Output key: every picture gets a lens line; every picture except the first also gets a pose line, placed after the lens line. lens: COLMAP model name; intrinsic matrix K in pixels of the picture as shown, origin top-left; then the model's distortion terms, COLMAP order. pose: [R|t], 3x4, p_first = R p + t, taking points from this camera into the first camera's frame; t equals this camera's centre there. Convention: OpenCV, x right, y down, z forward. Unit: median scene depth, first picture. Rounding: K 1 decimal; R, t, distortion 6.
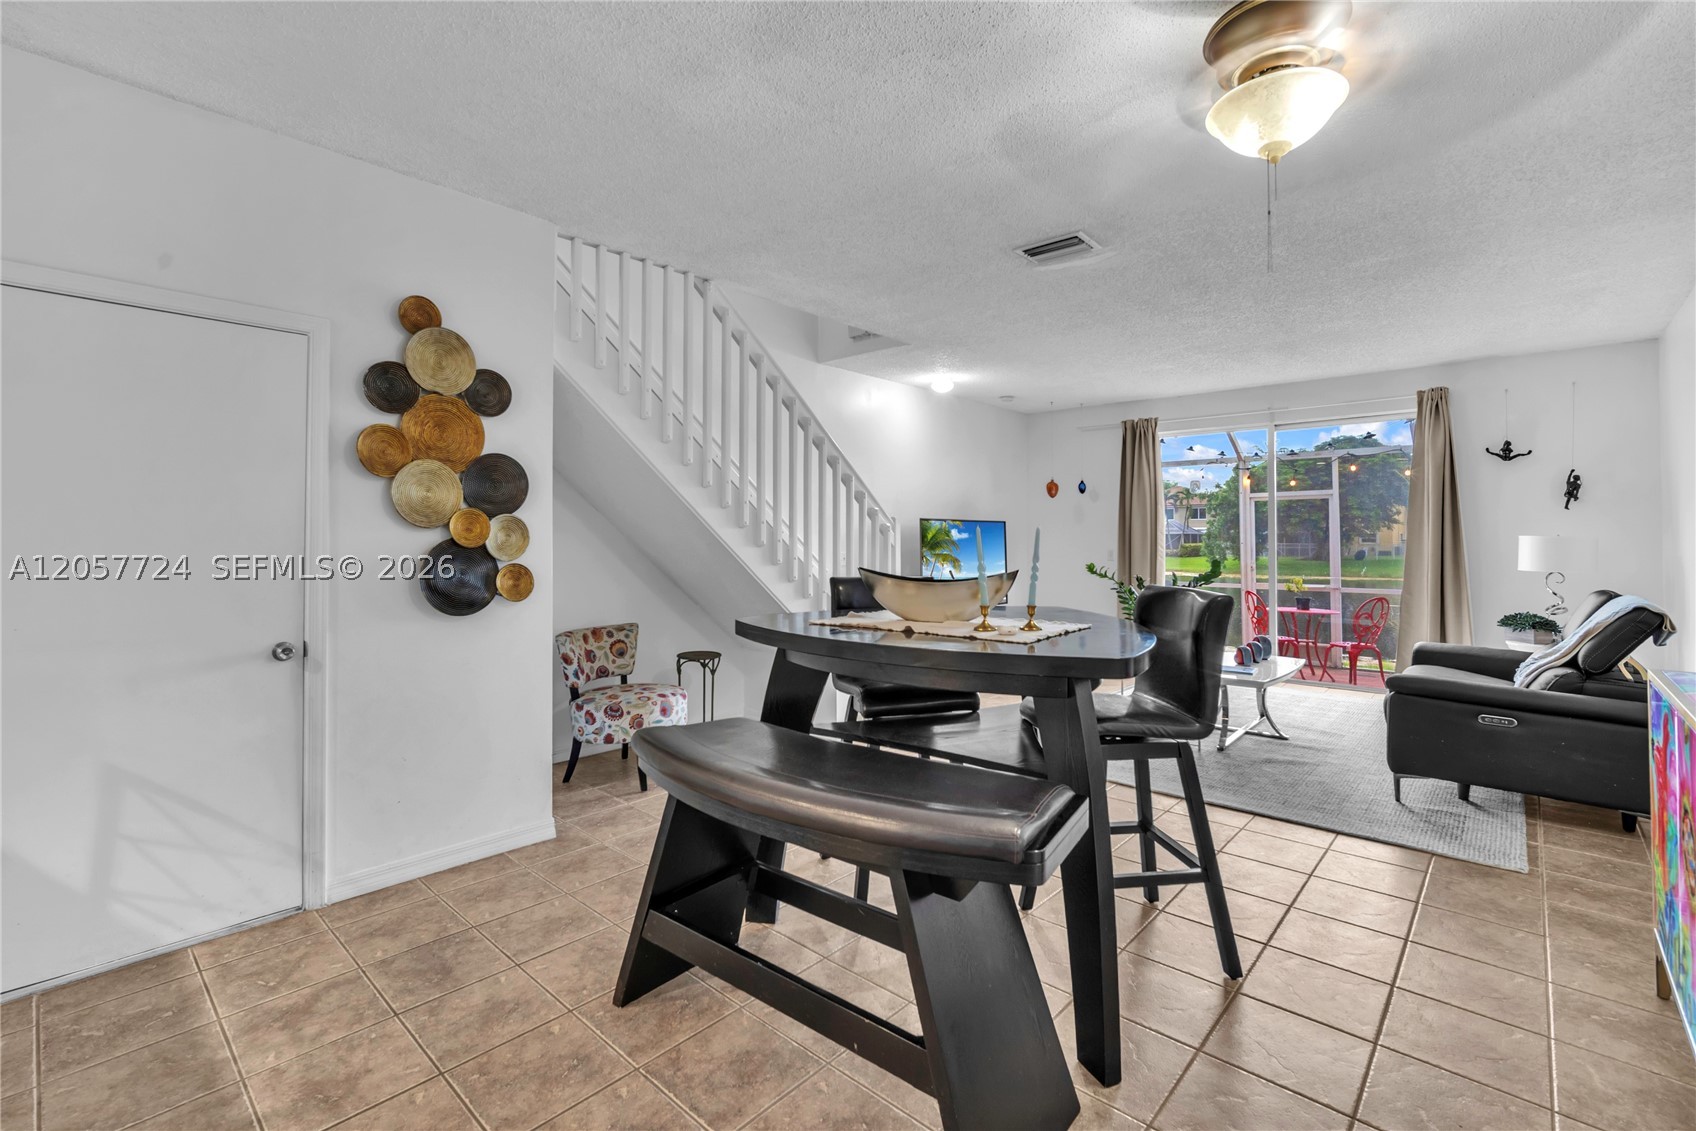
lens RADIAL K [[763.8, 0, 846.4], [0, 763.8, 533.8], [0, 0, 1]] dist [0.001650, 0.000747]
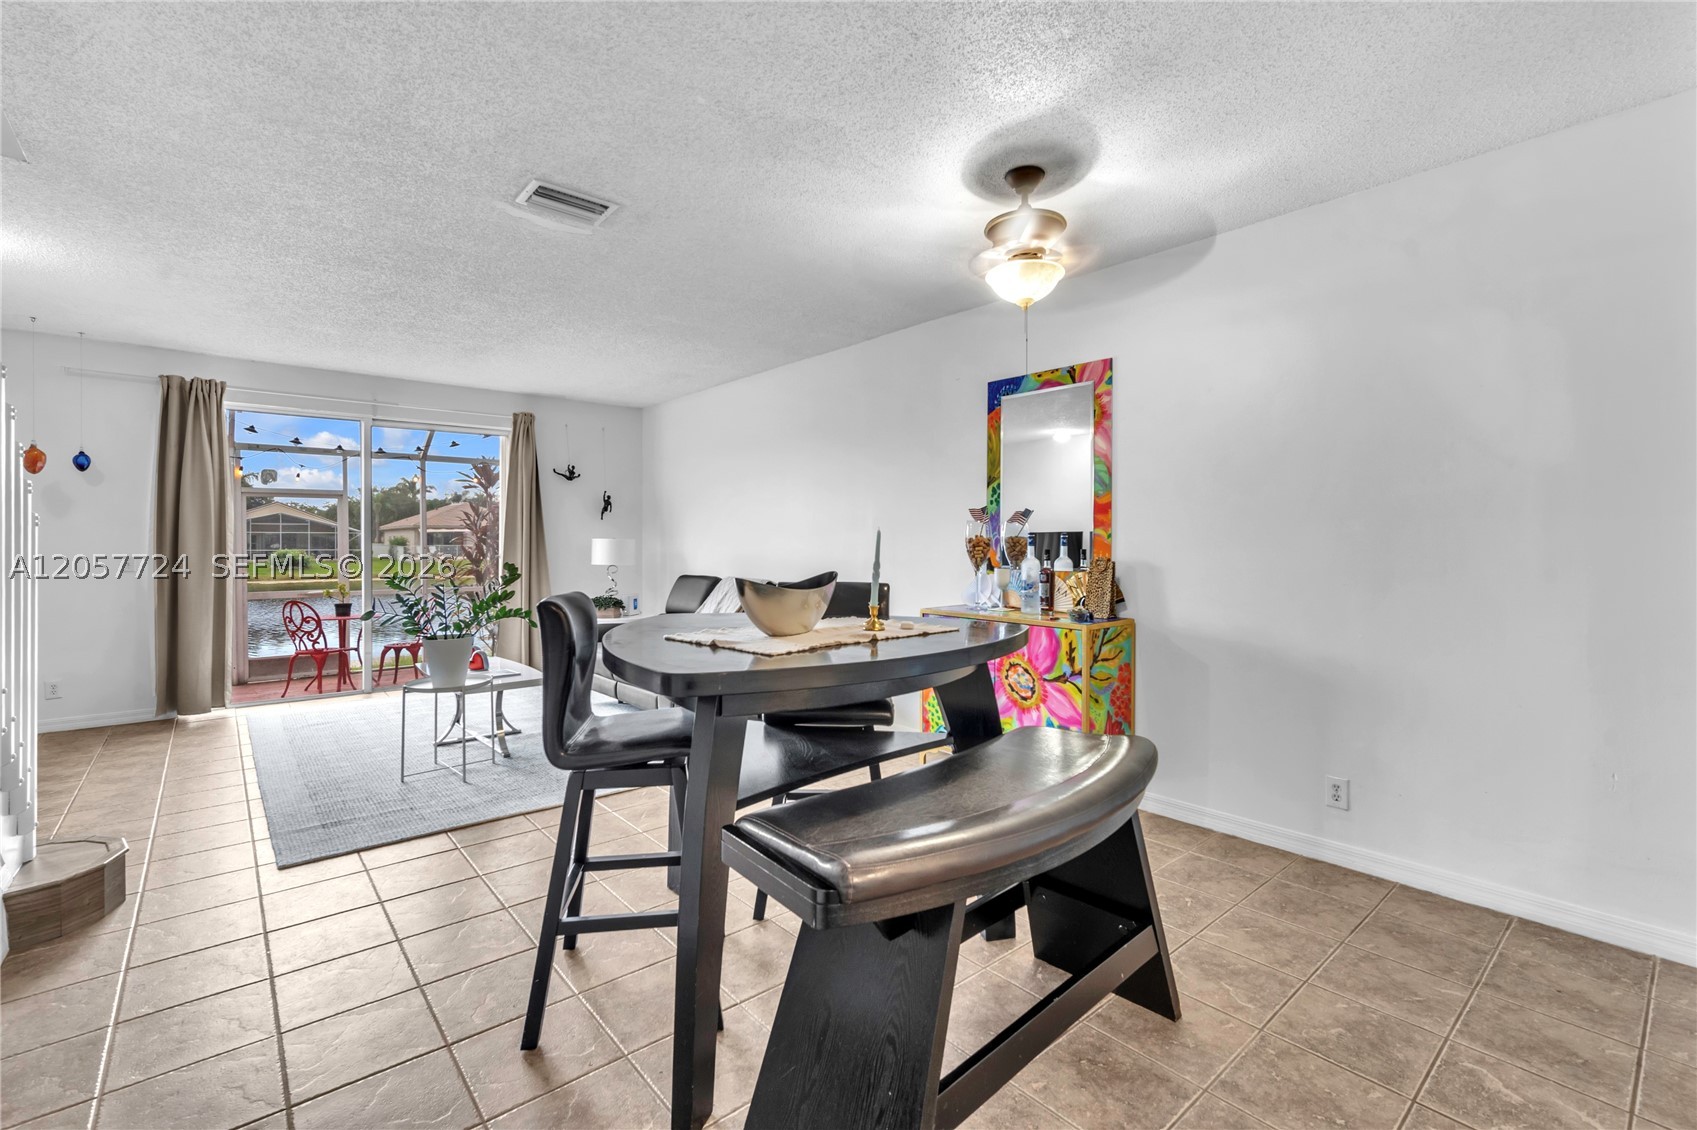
lens RADIAL K [[764.3, 0, 846.7], [0, 764.3, 535.9], [0, 0, 1]] dist [0.001650, 0.000747]
pose [[0.146635, 0.007636, 0.989161, -0.331856], [-0.008396, 0.999944, -0.006474, 0.001292], [-0.989155, -0.007356, 0.146691, 0.357789]]
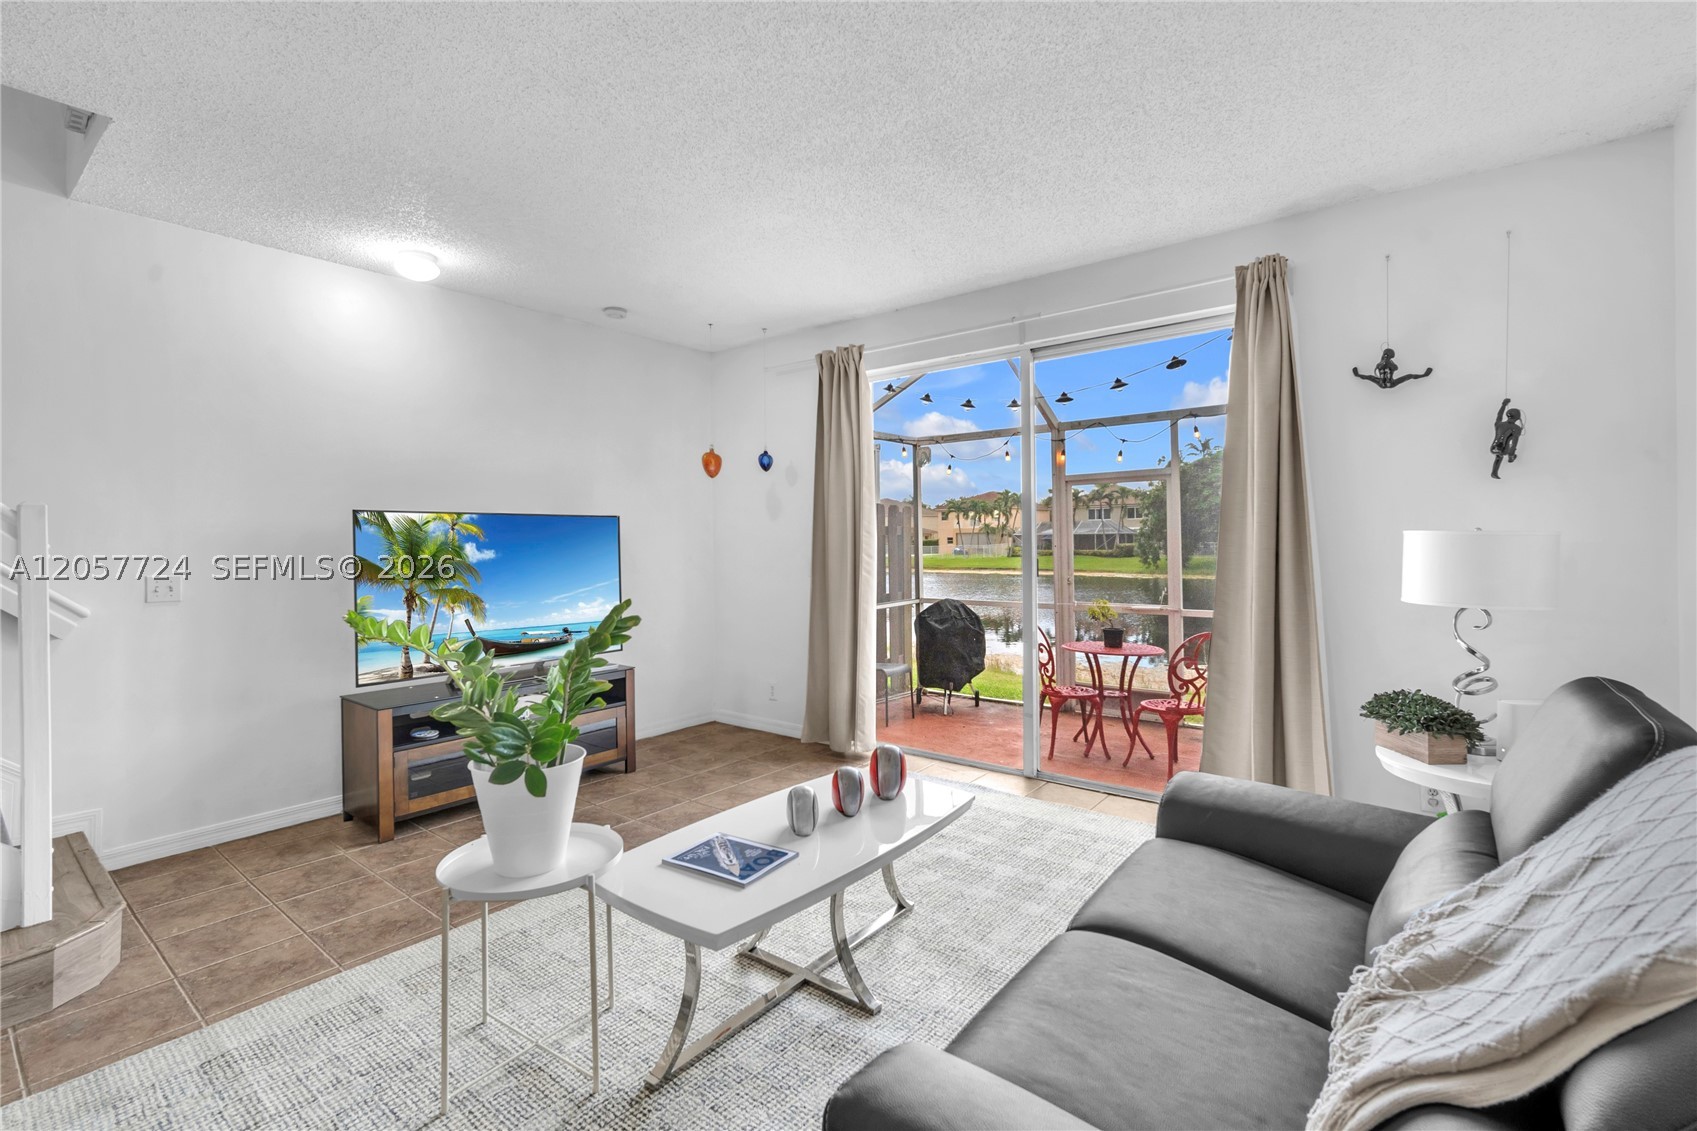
lens RADIAL K [[764.3, 0, 854.0], [0, 764.3, 552.2], [0, 0, 1]] dist [0.001650, 0.000747]
pose [[0.997668, -0.011357, 0.067301, 0.465413], [0.009988, 0.999737, 0.020647, 0.002328], [-0.067518, -0.019926, 0.997519, 0.503063]]
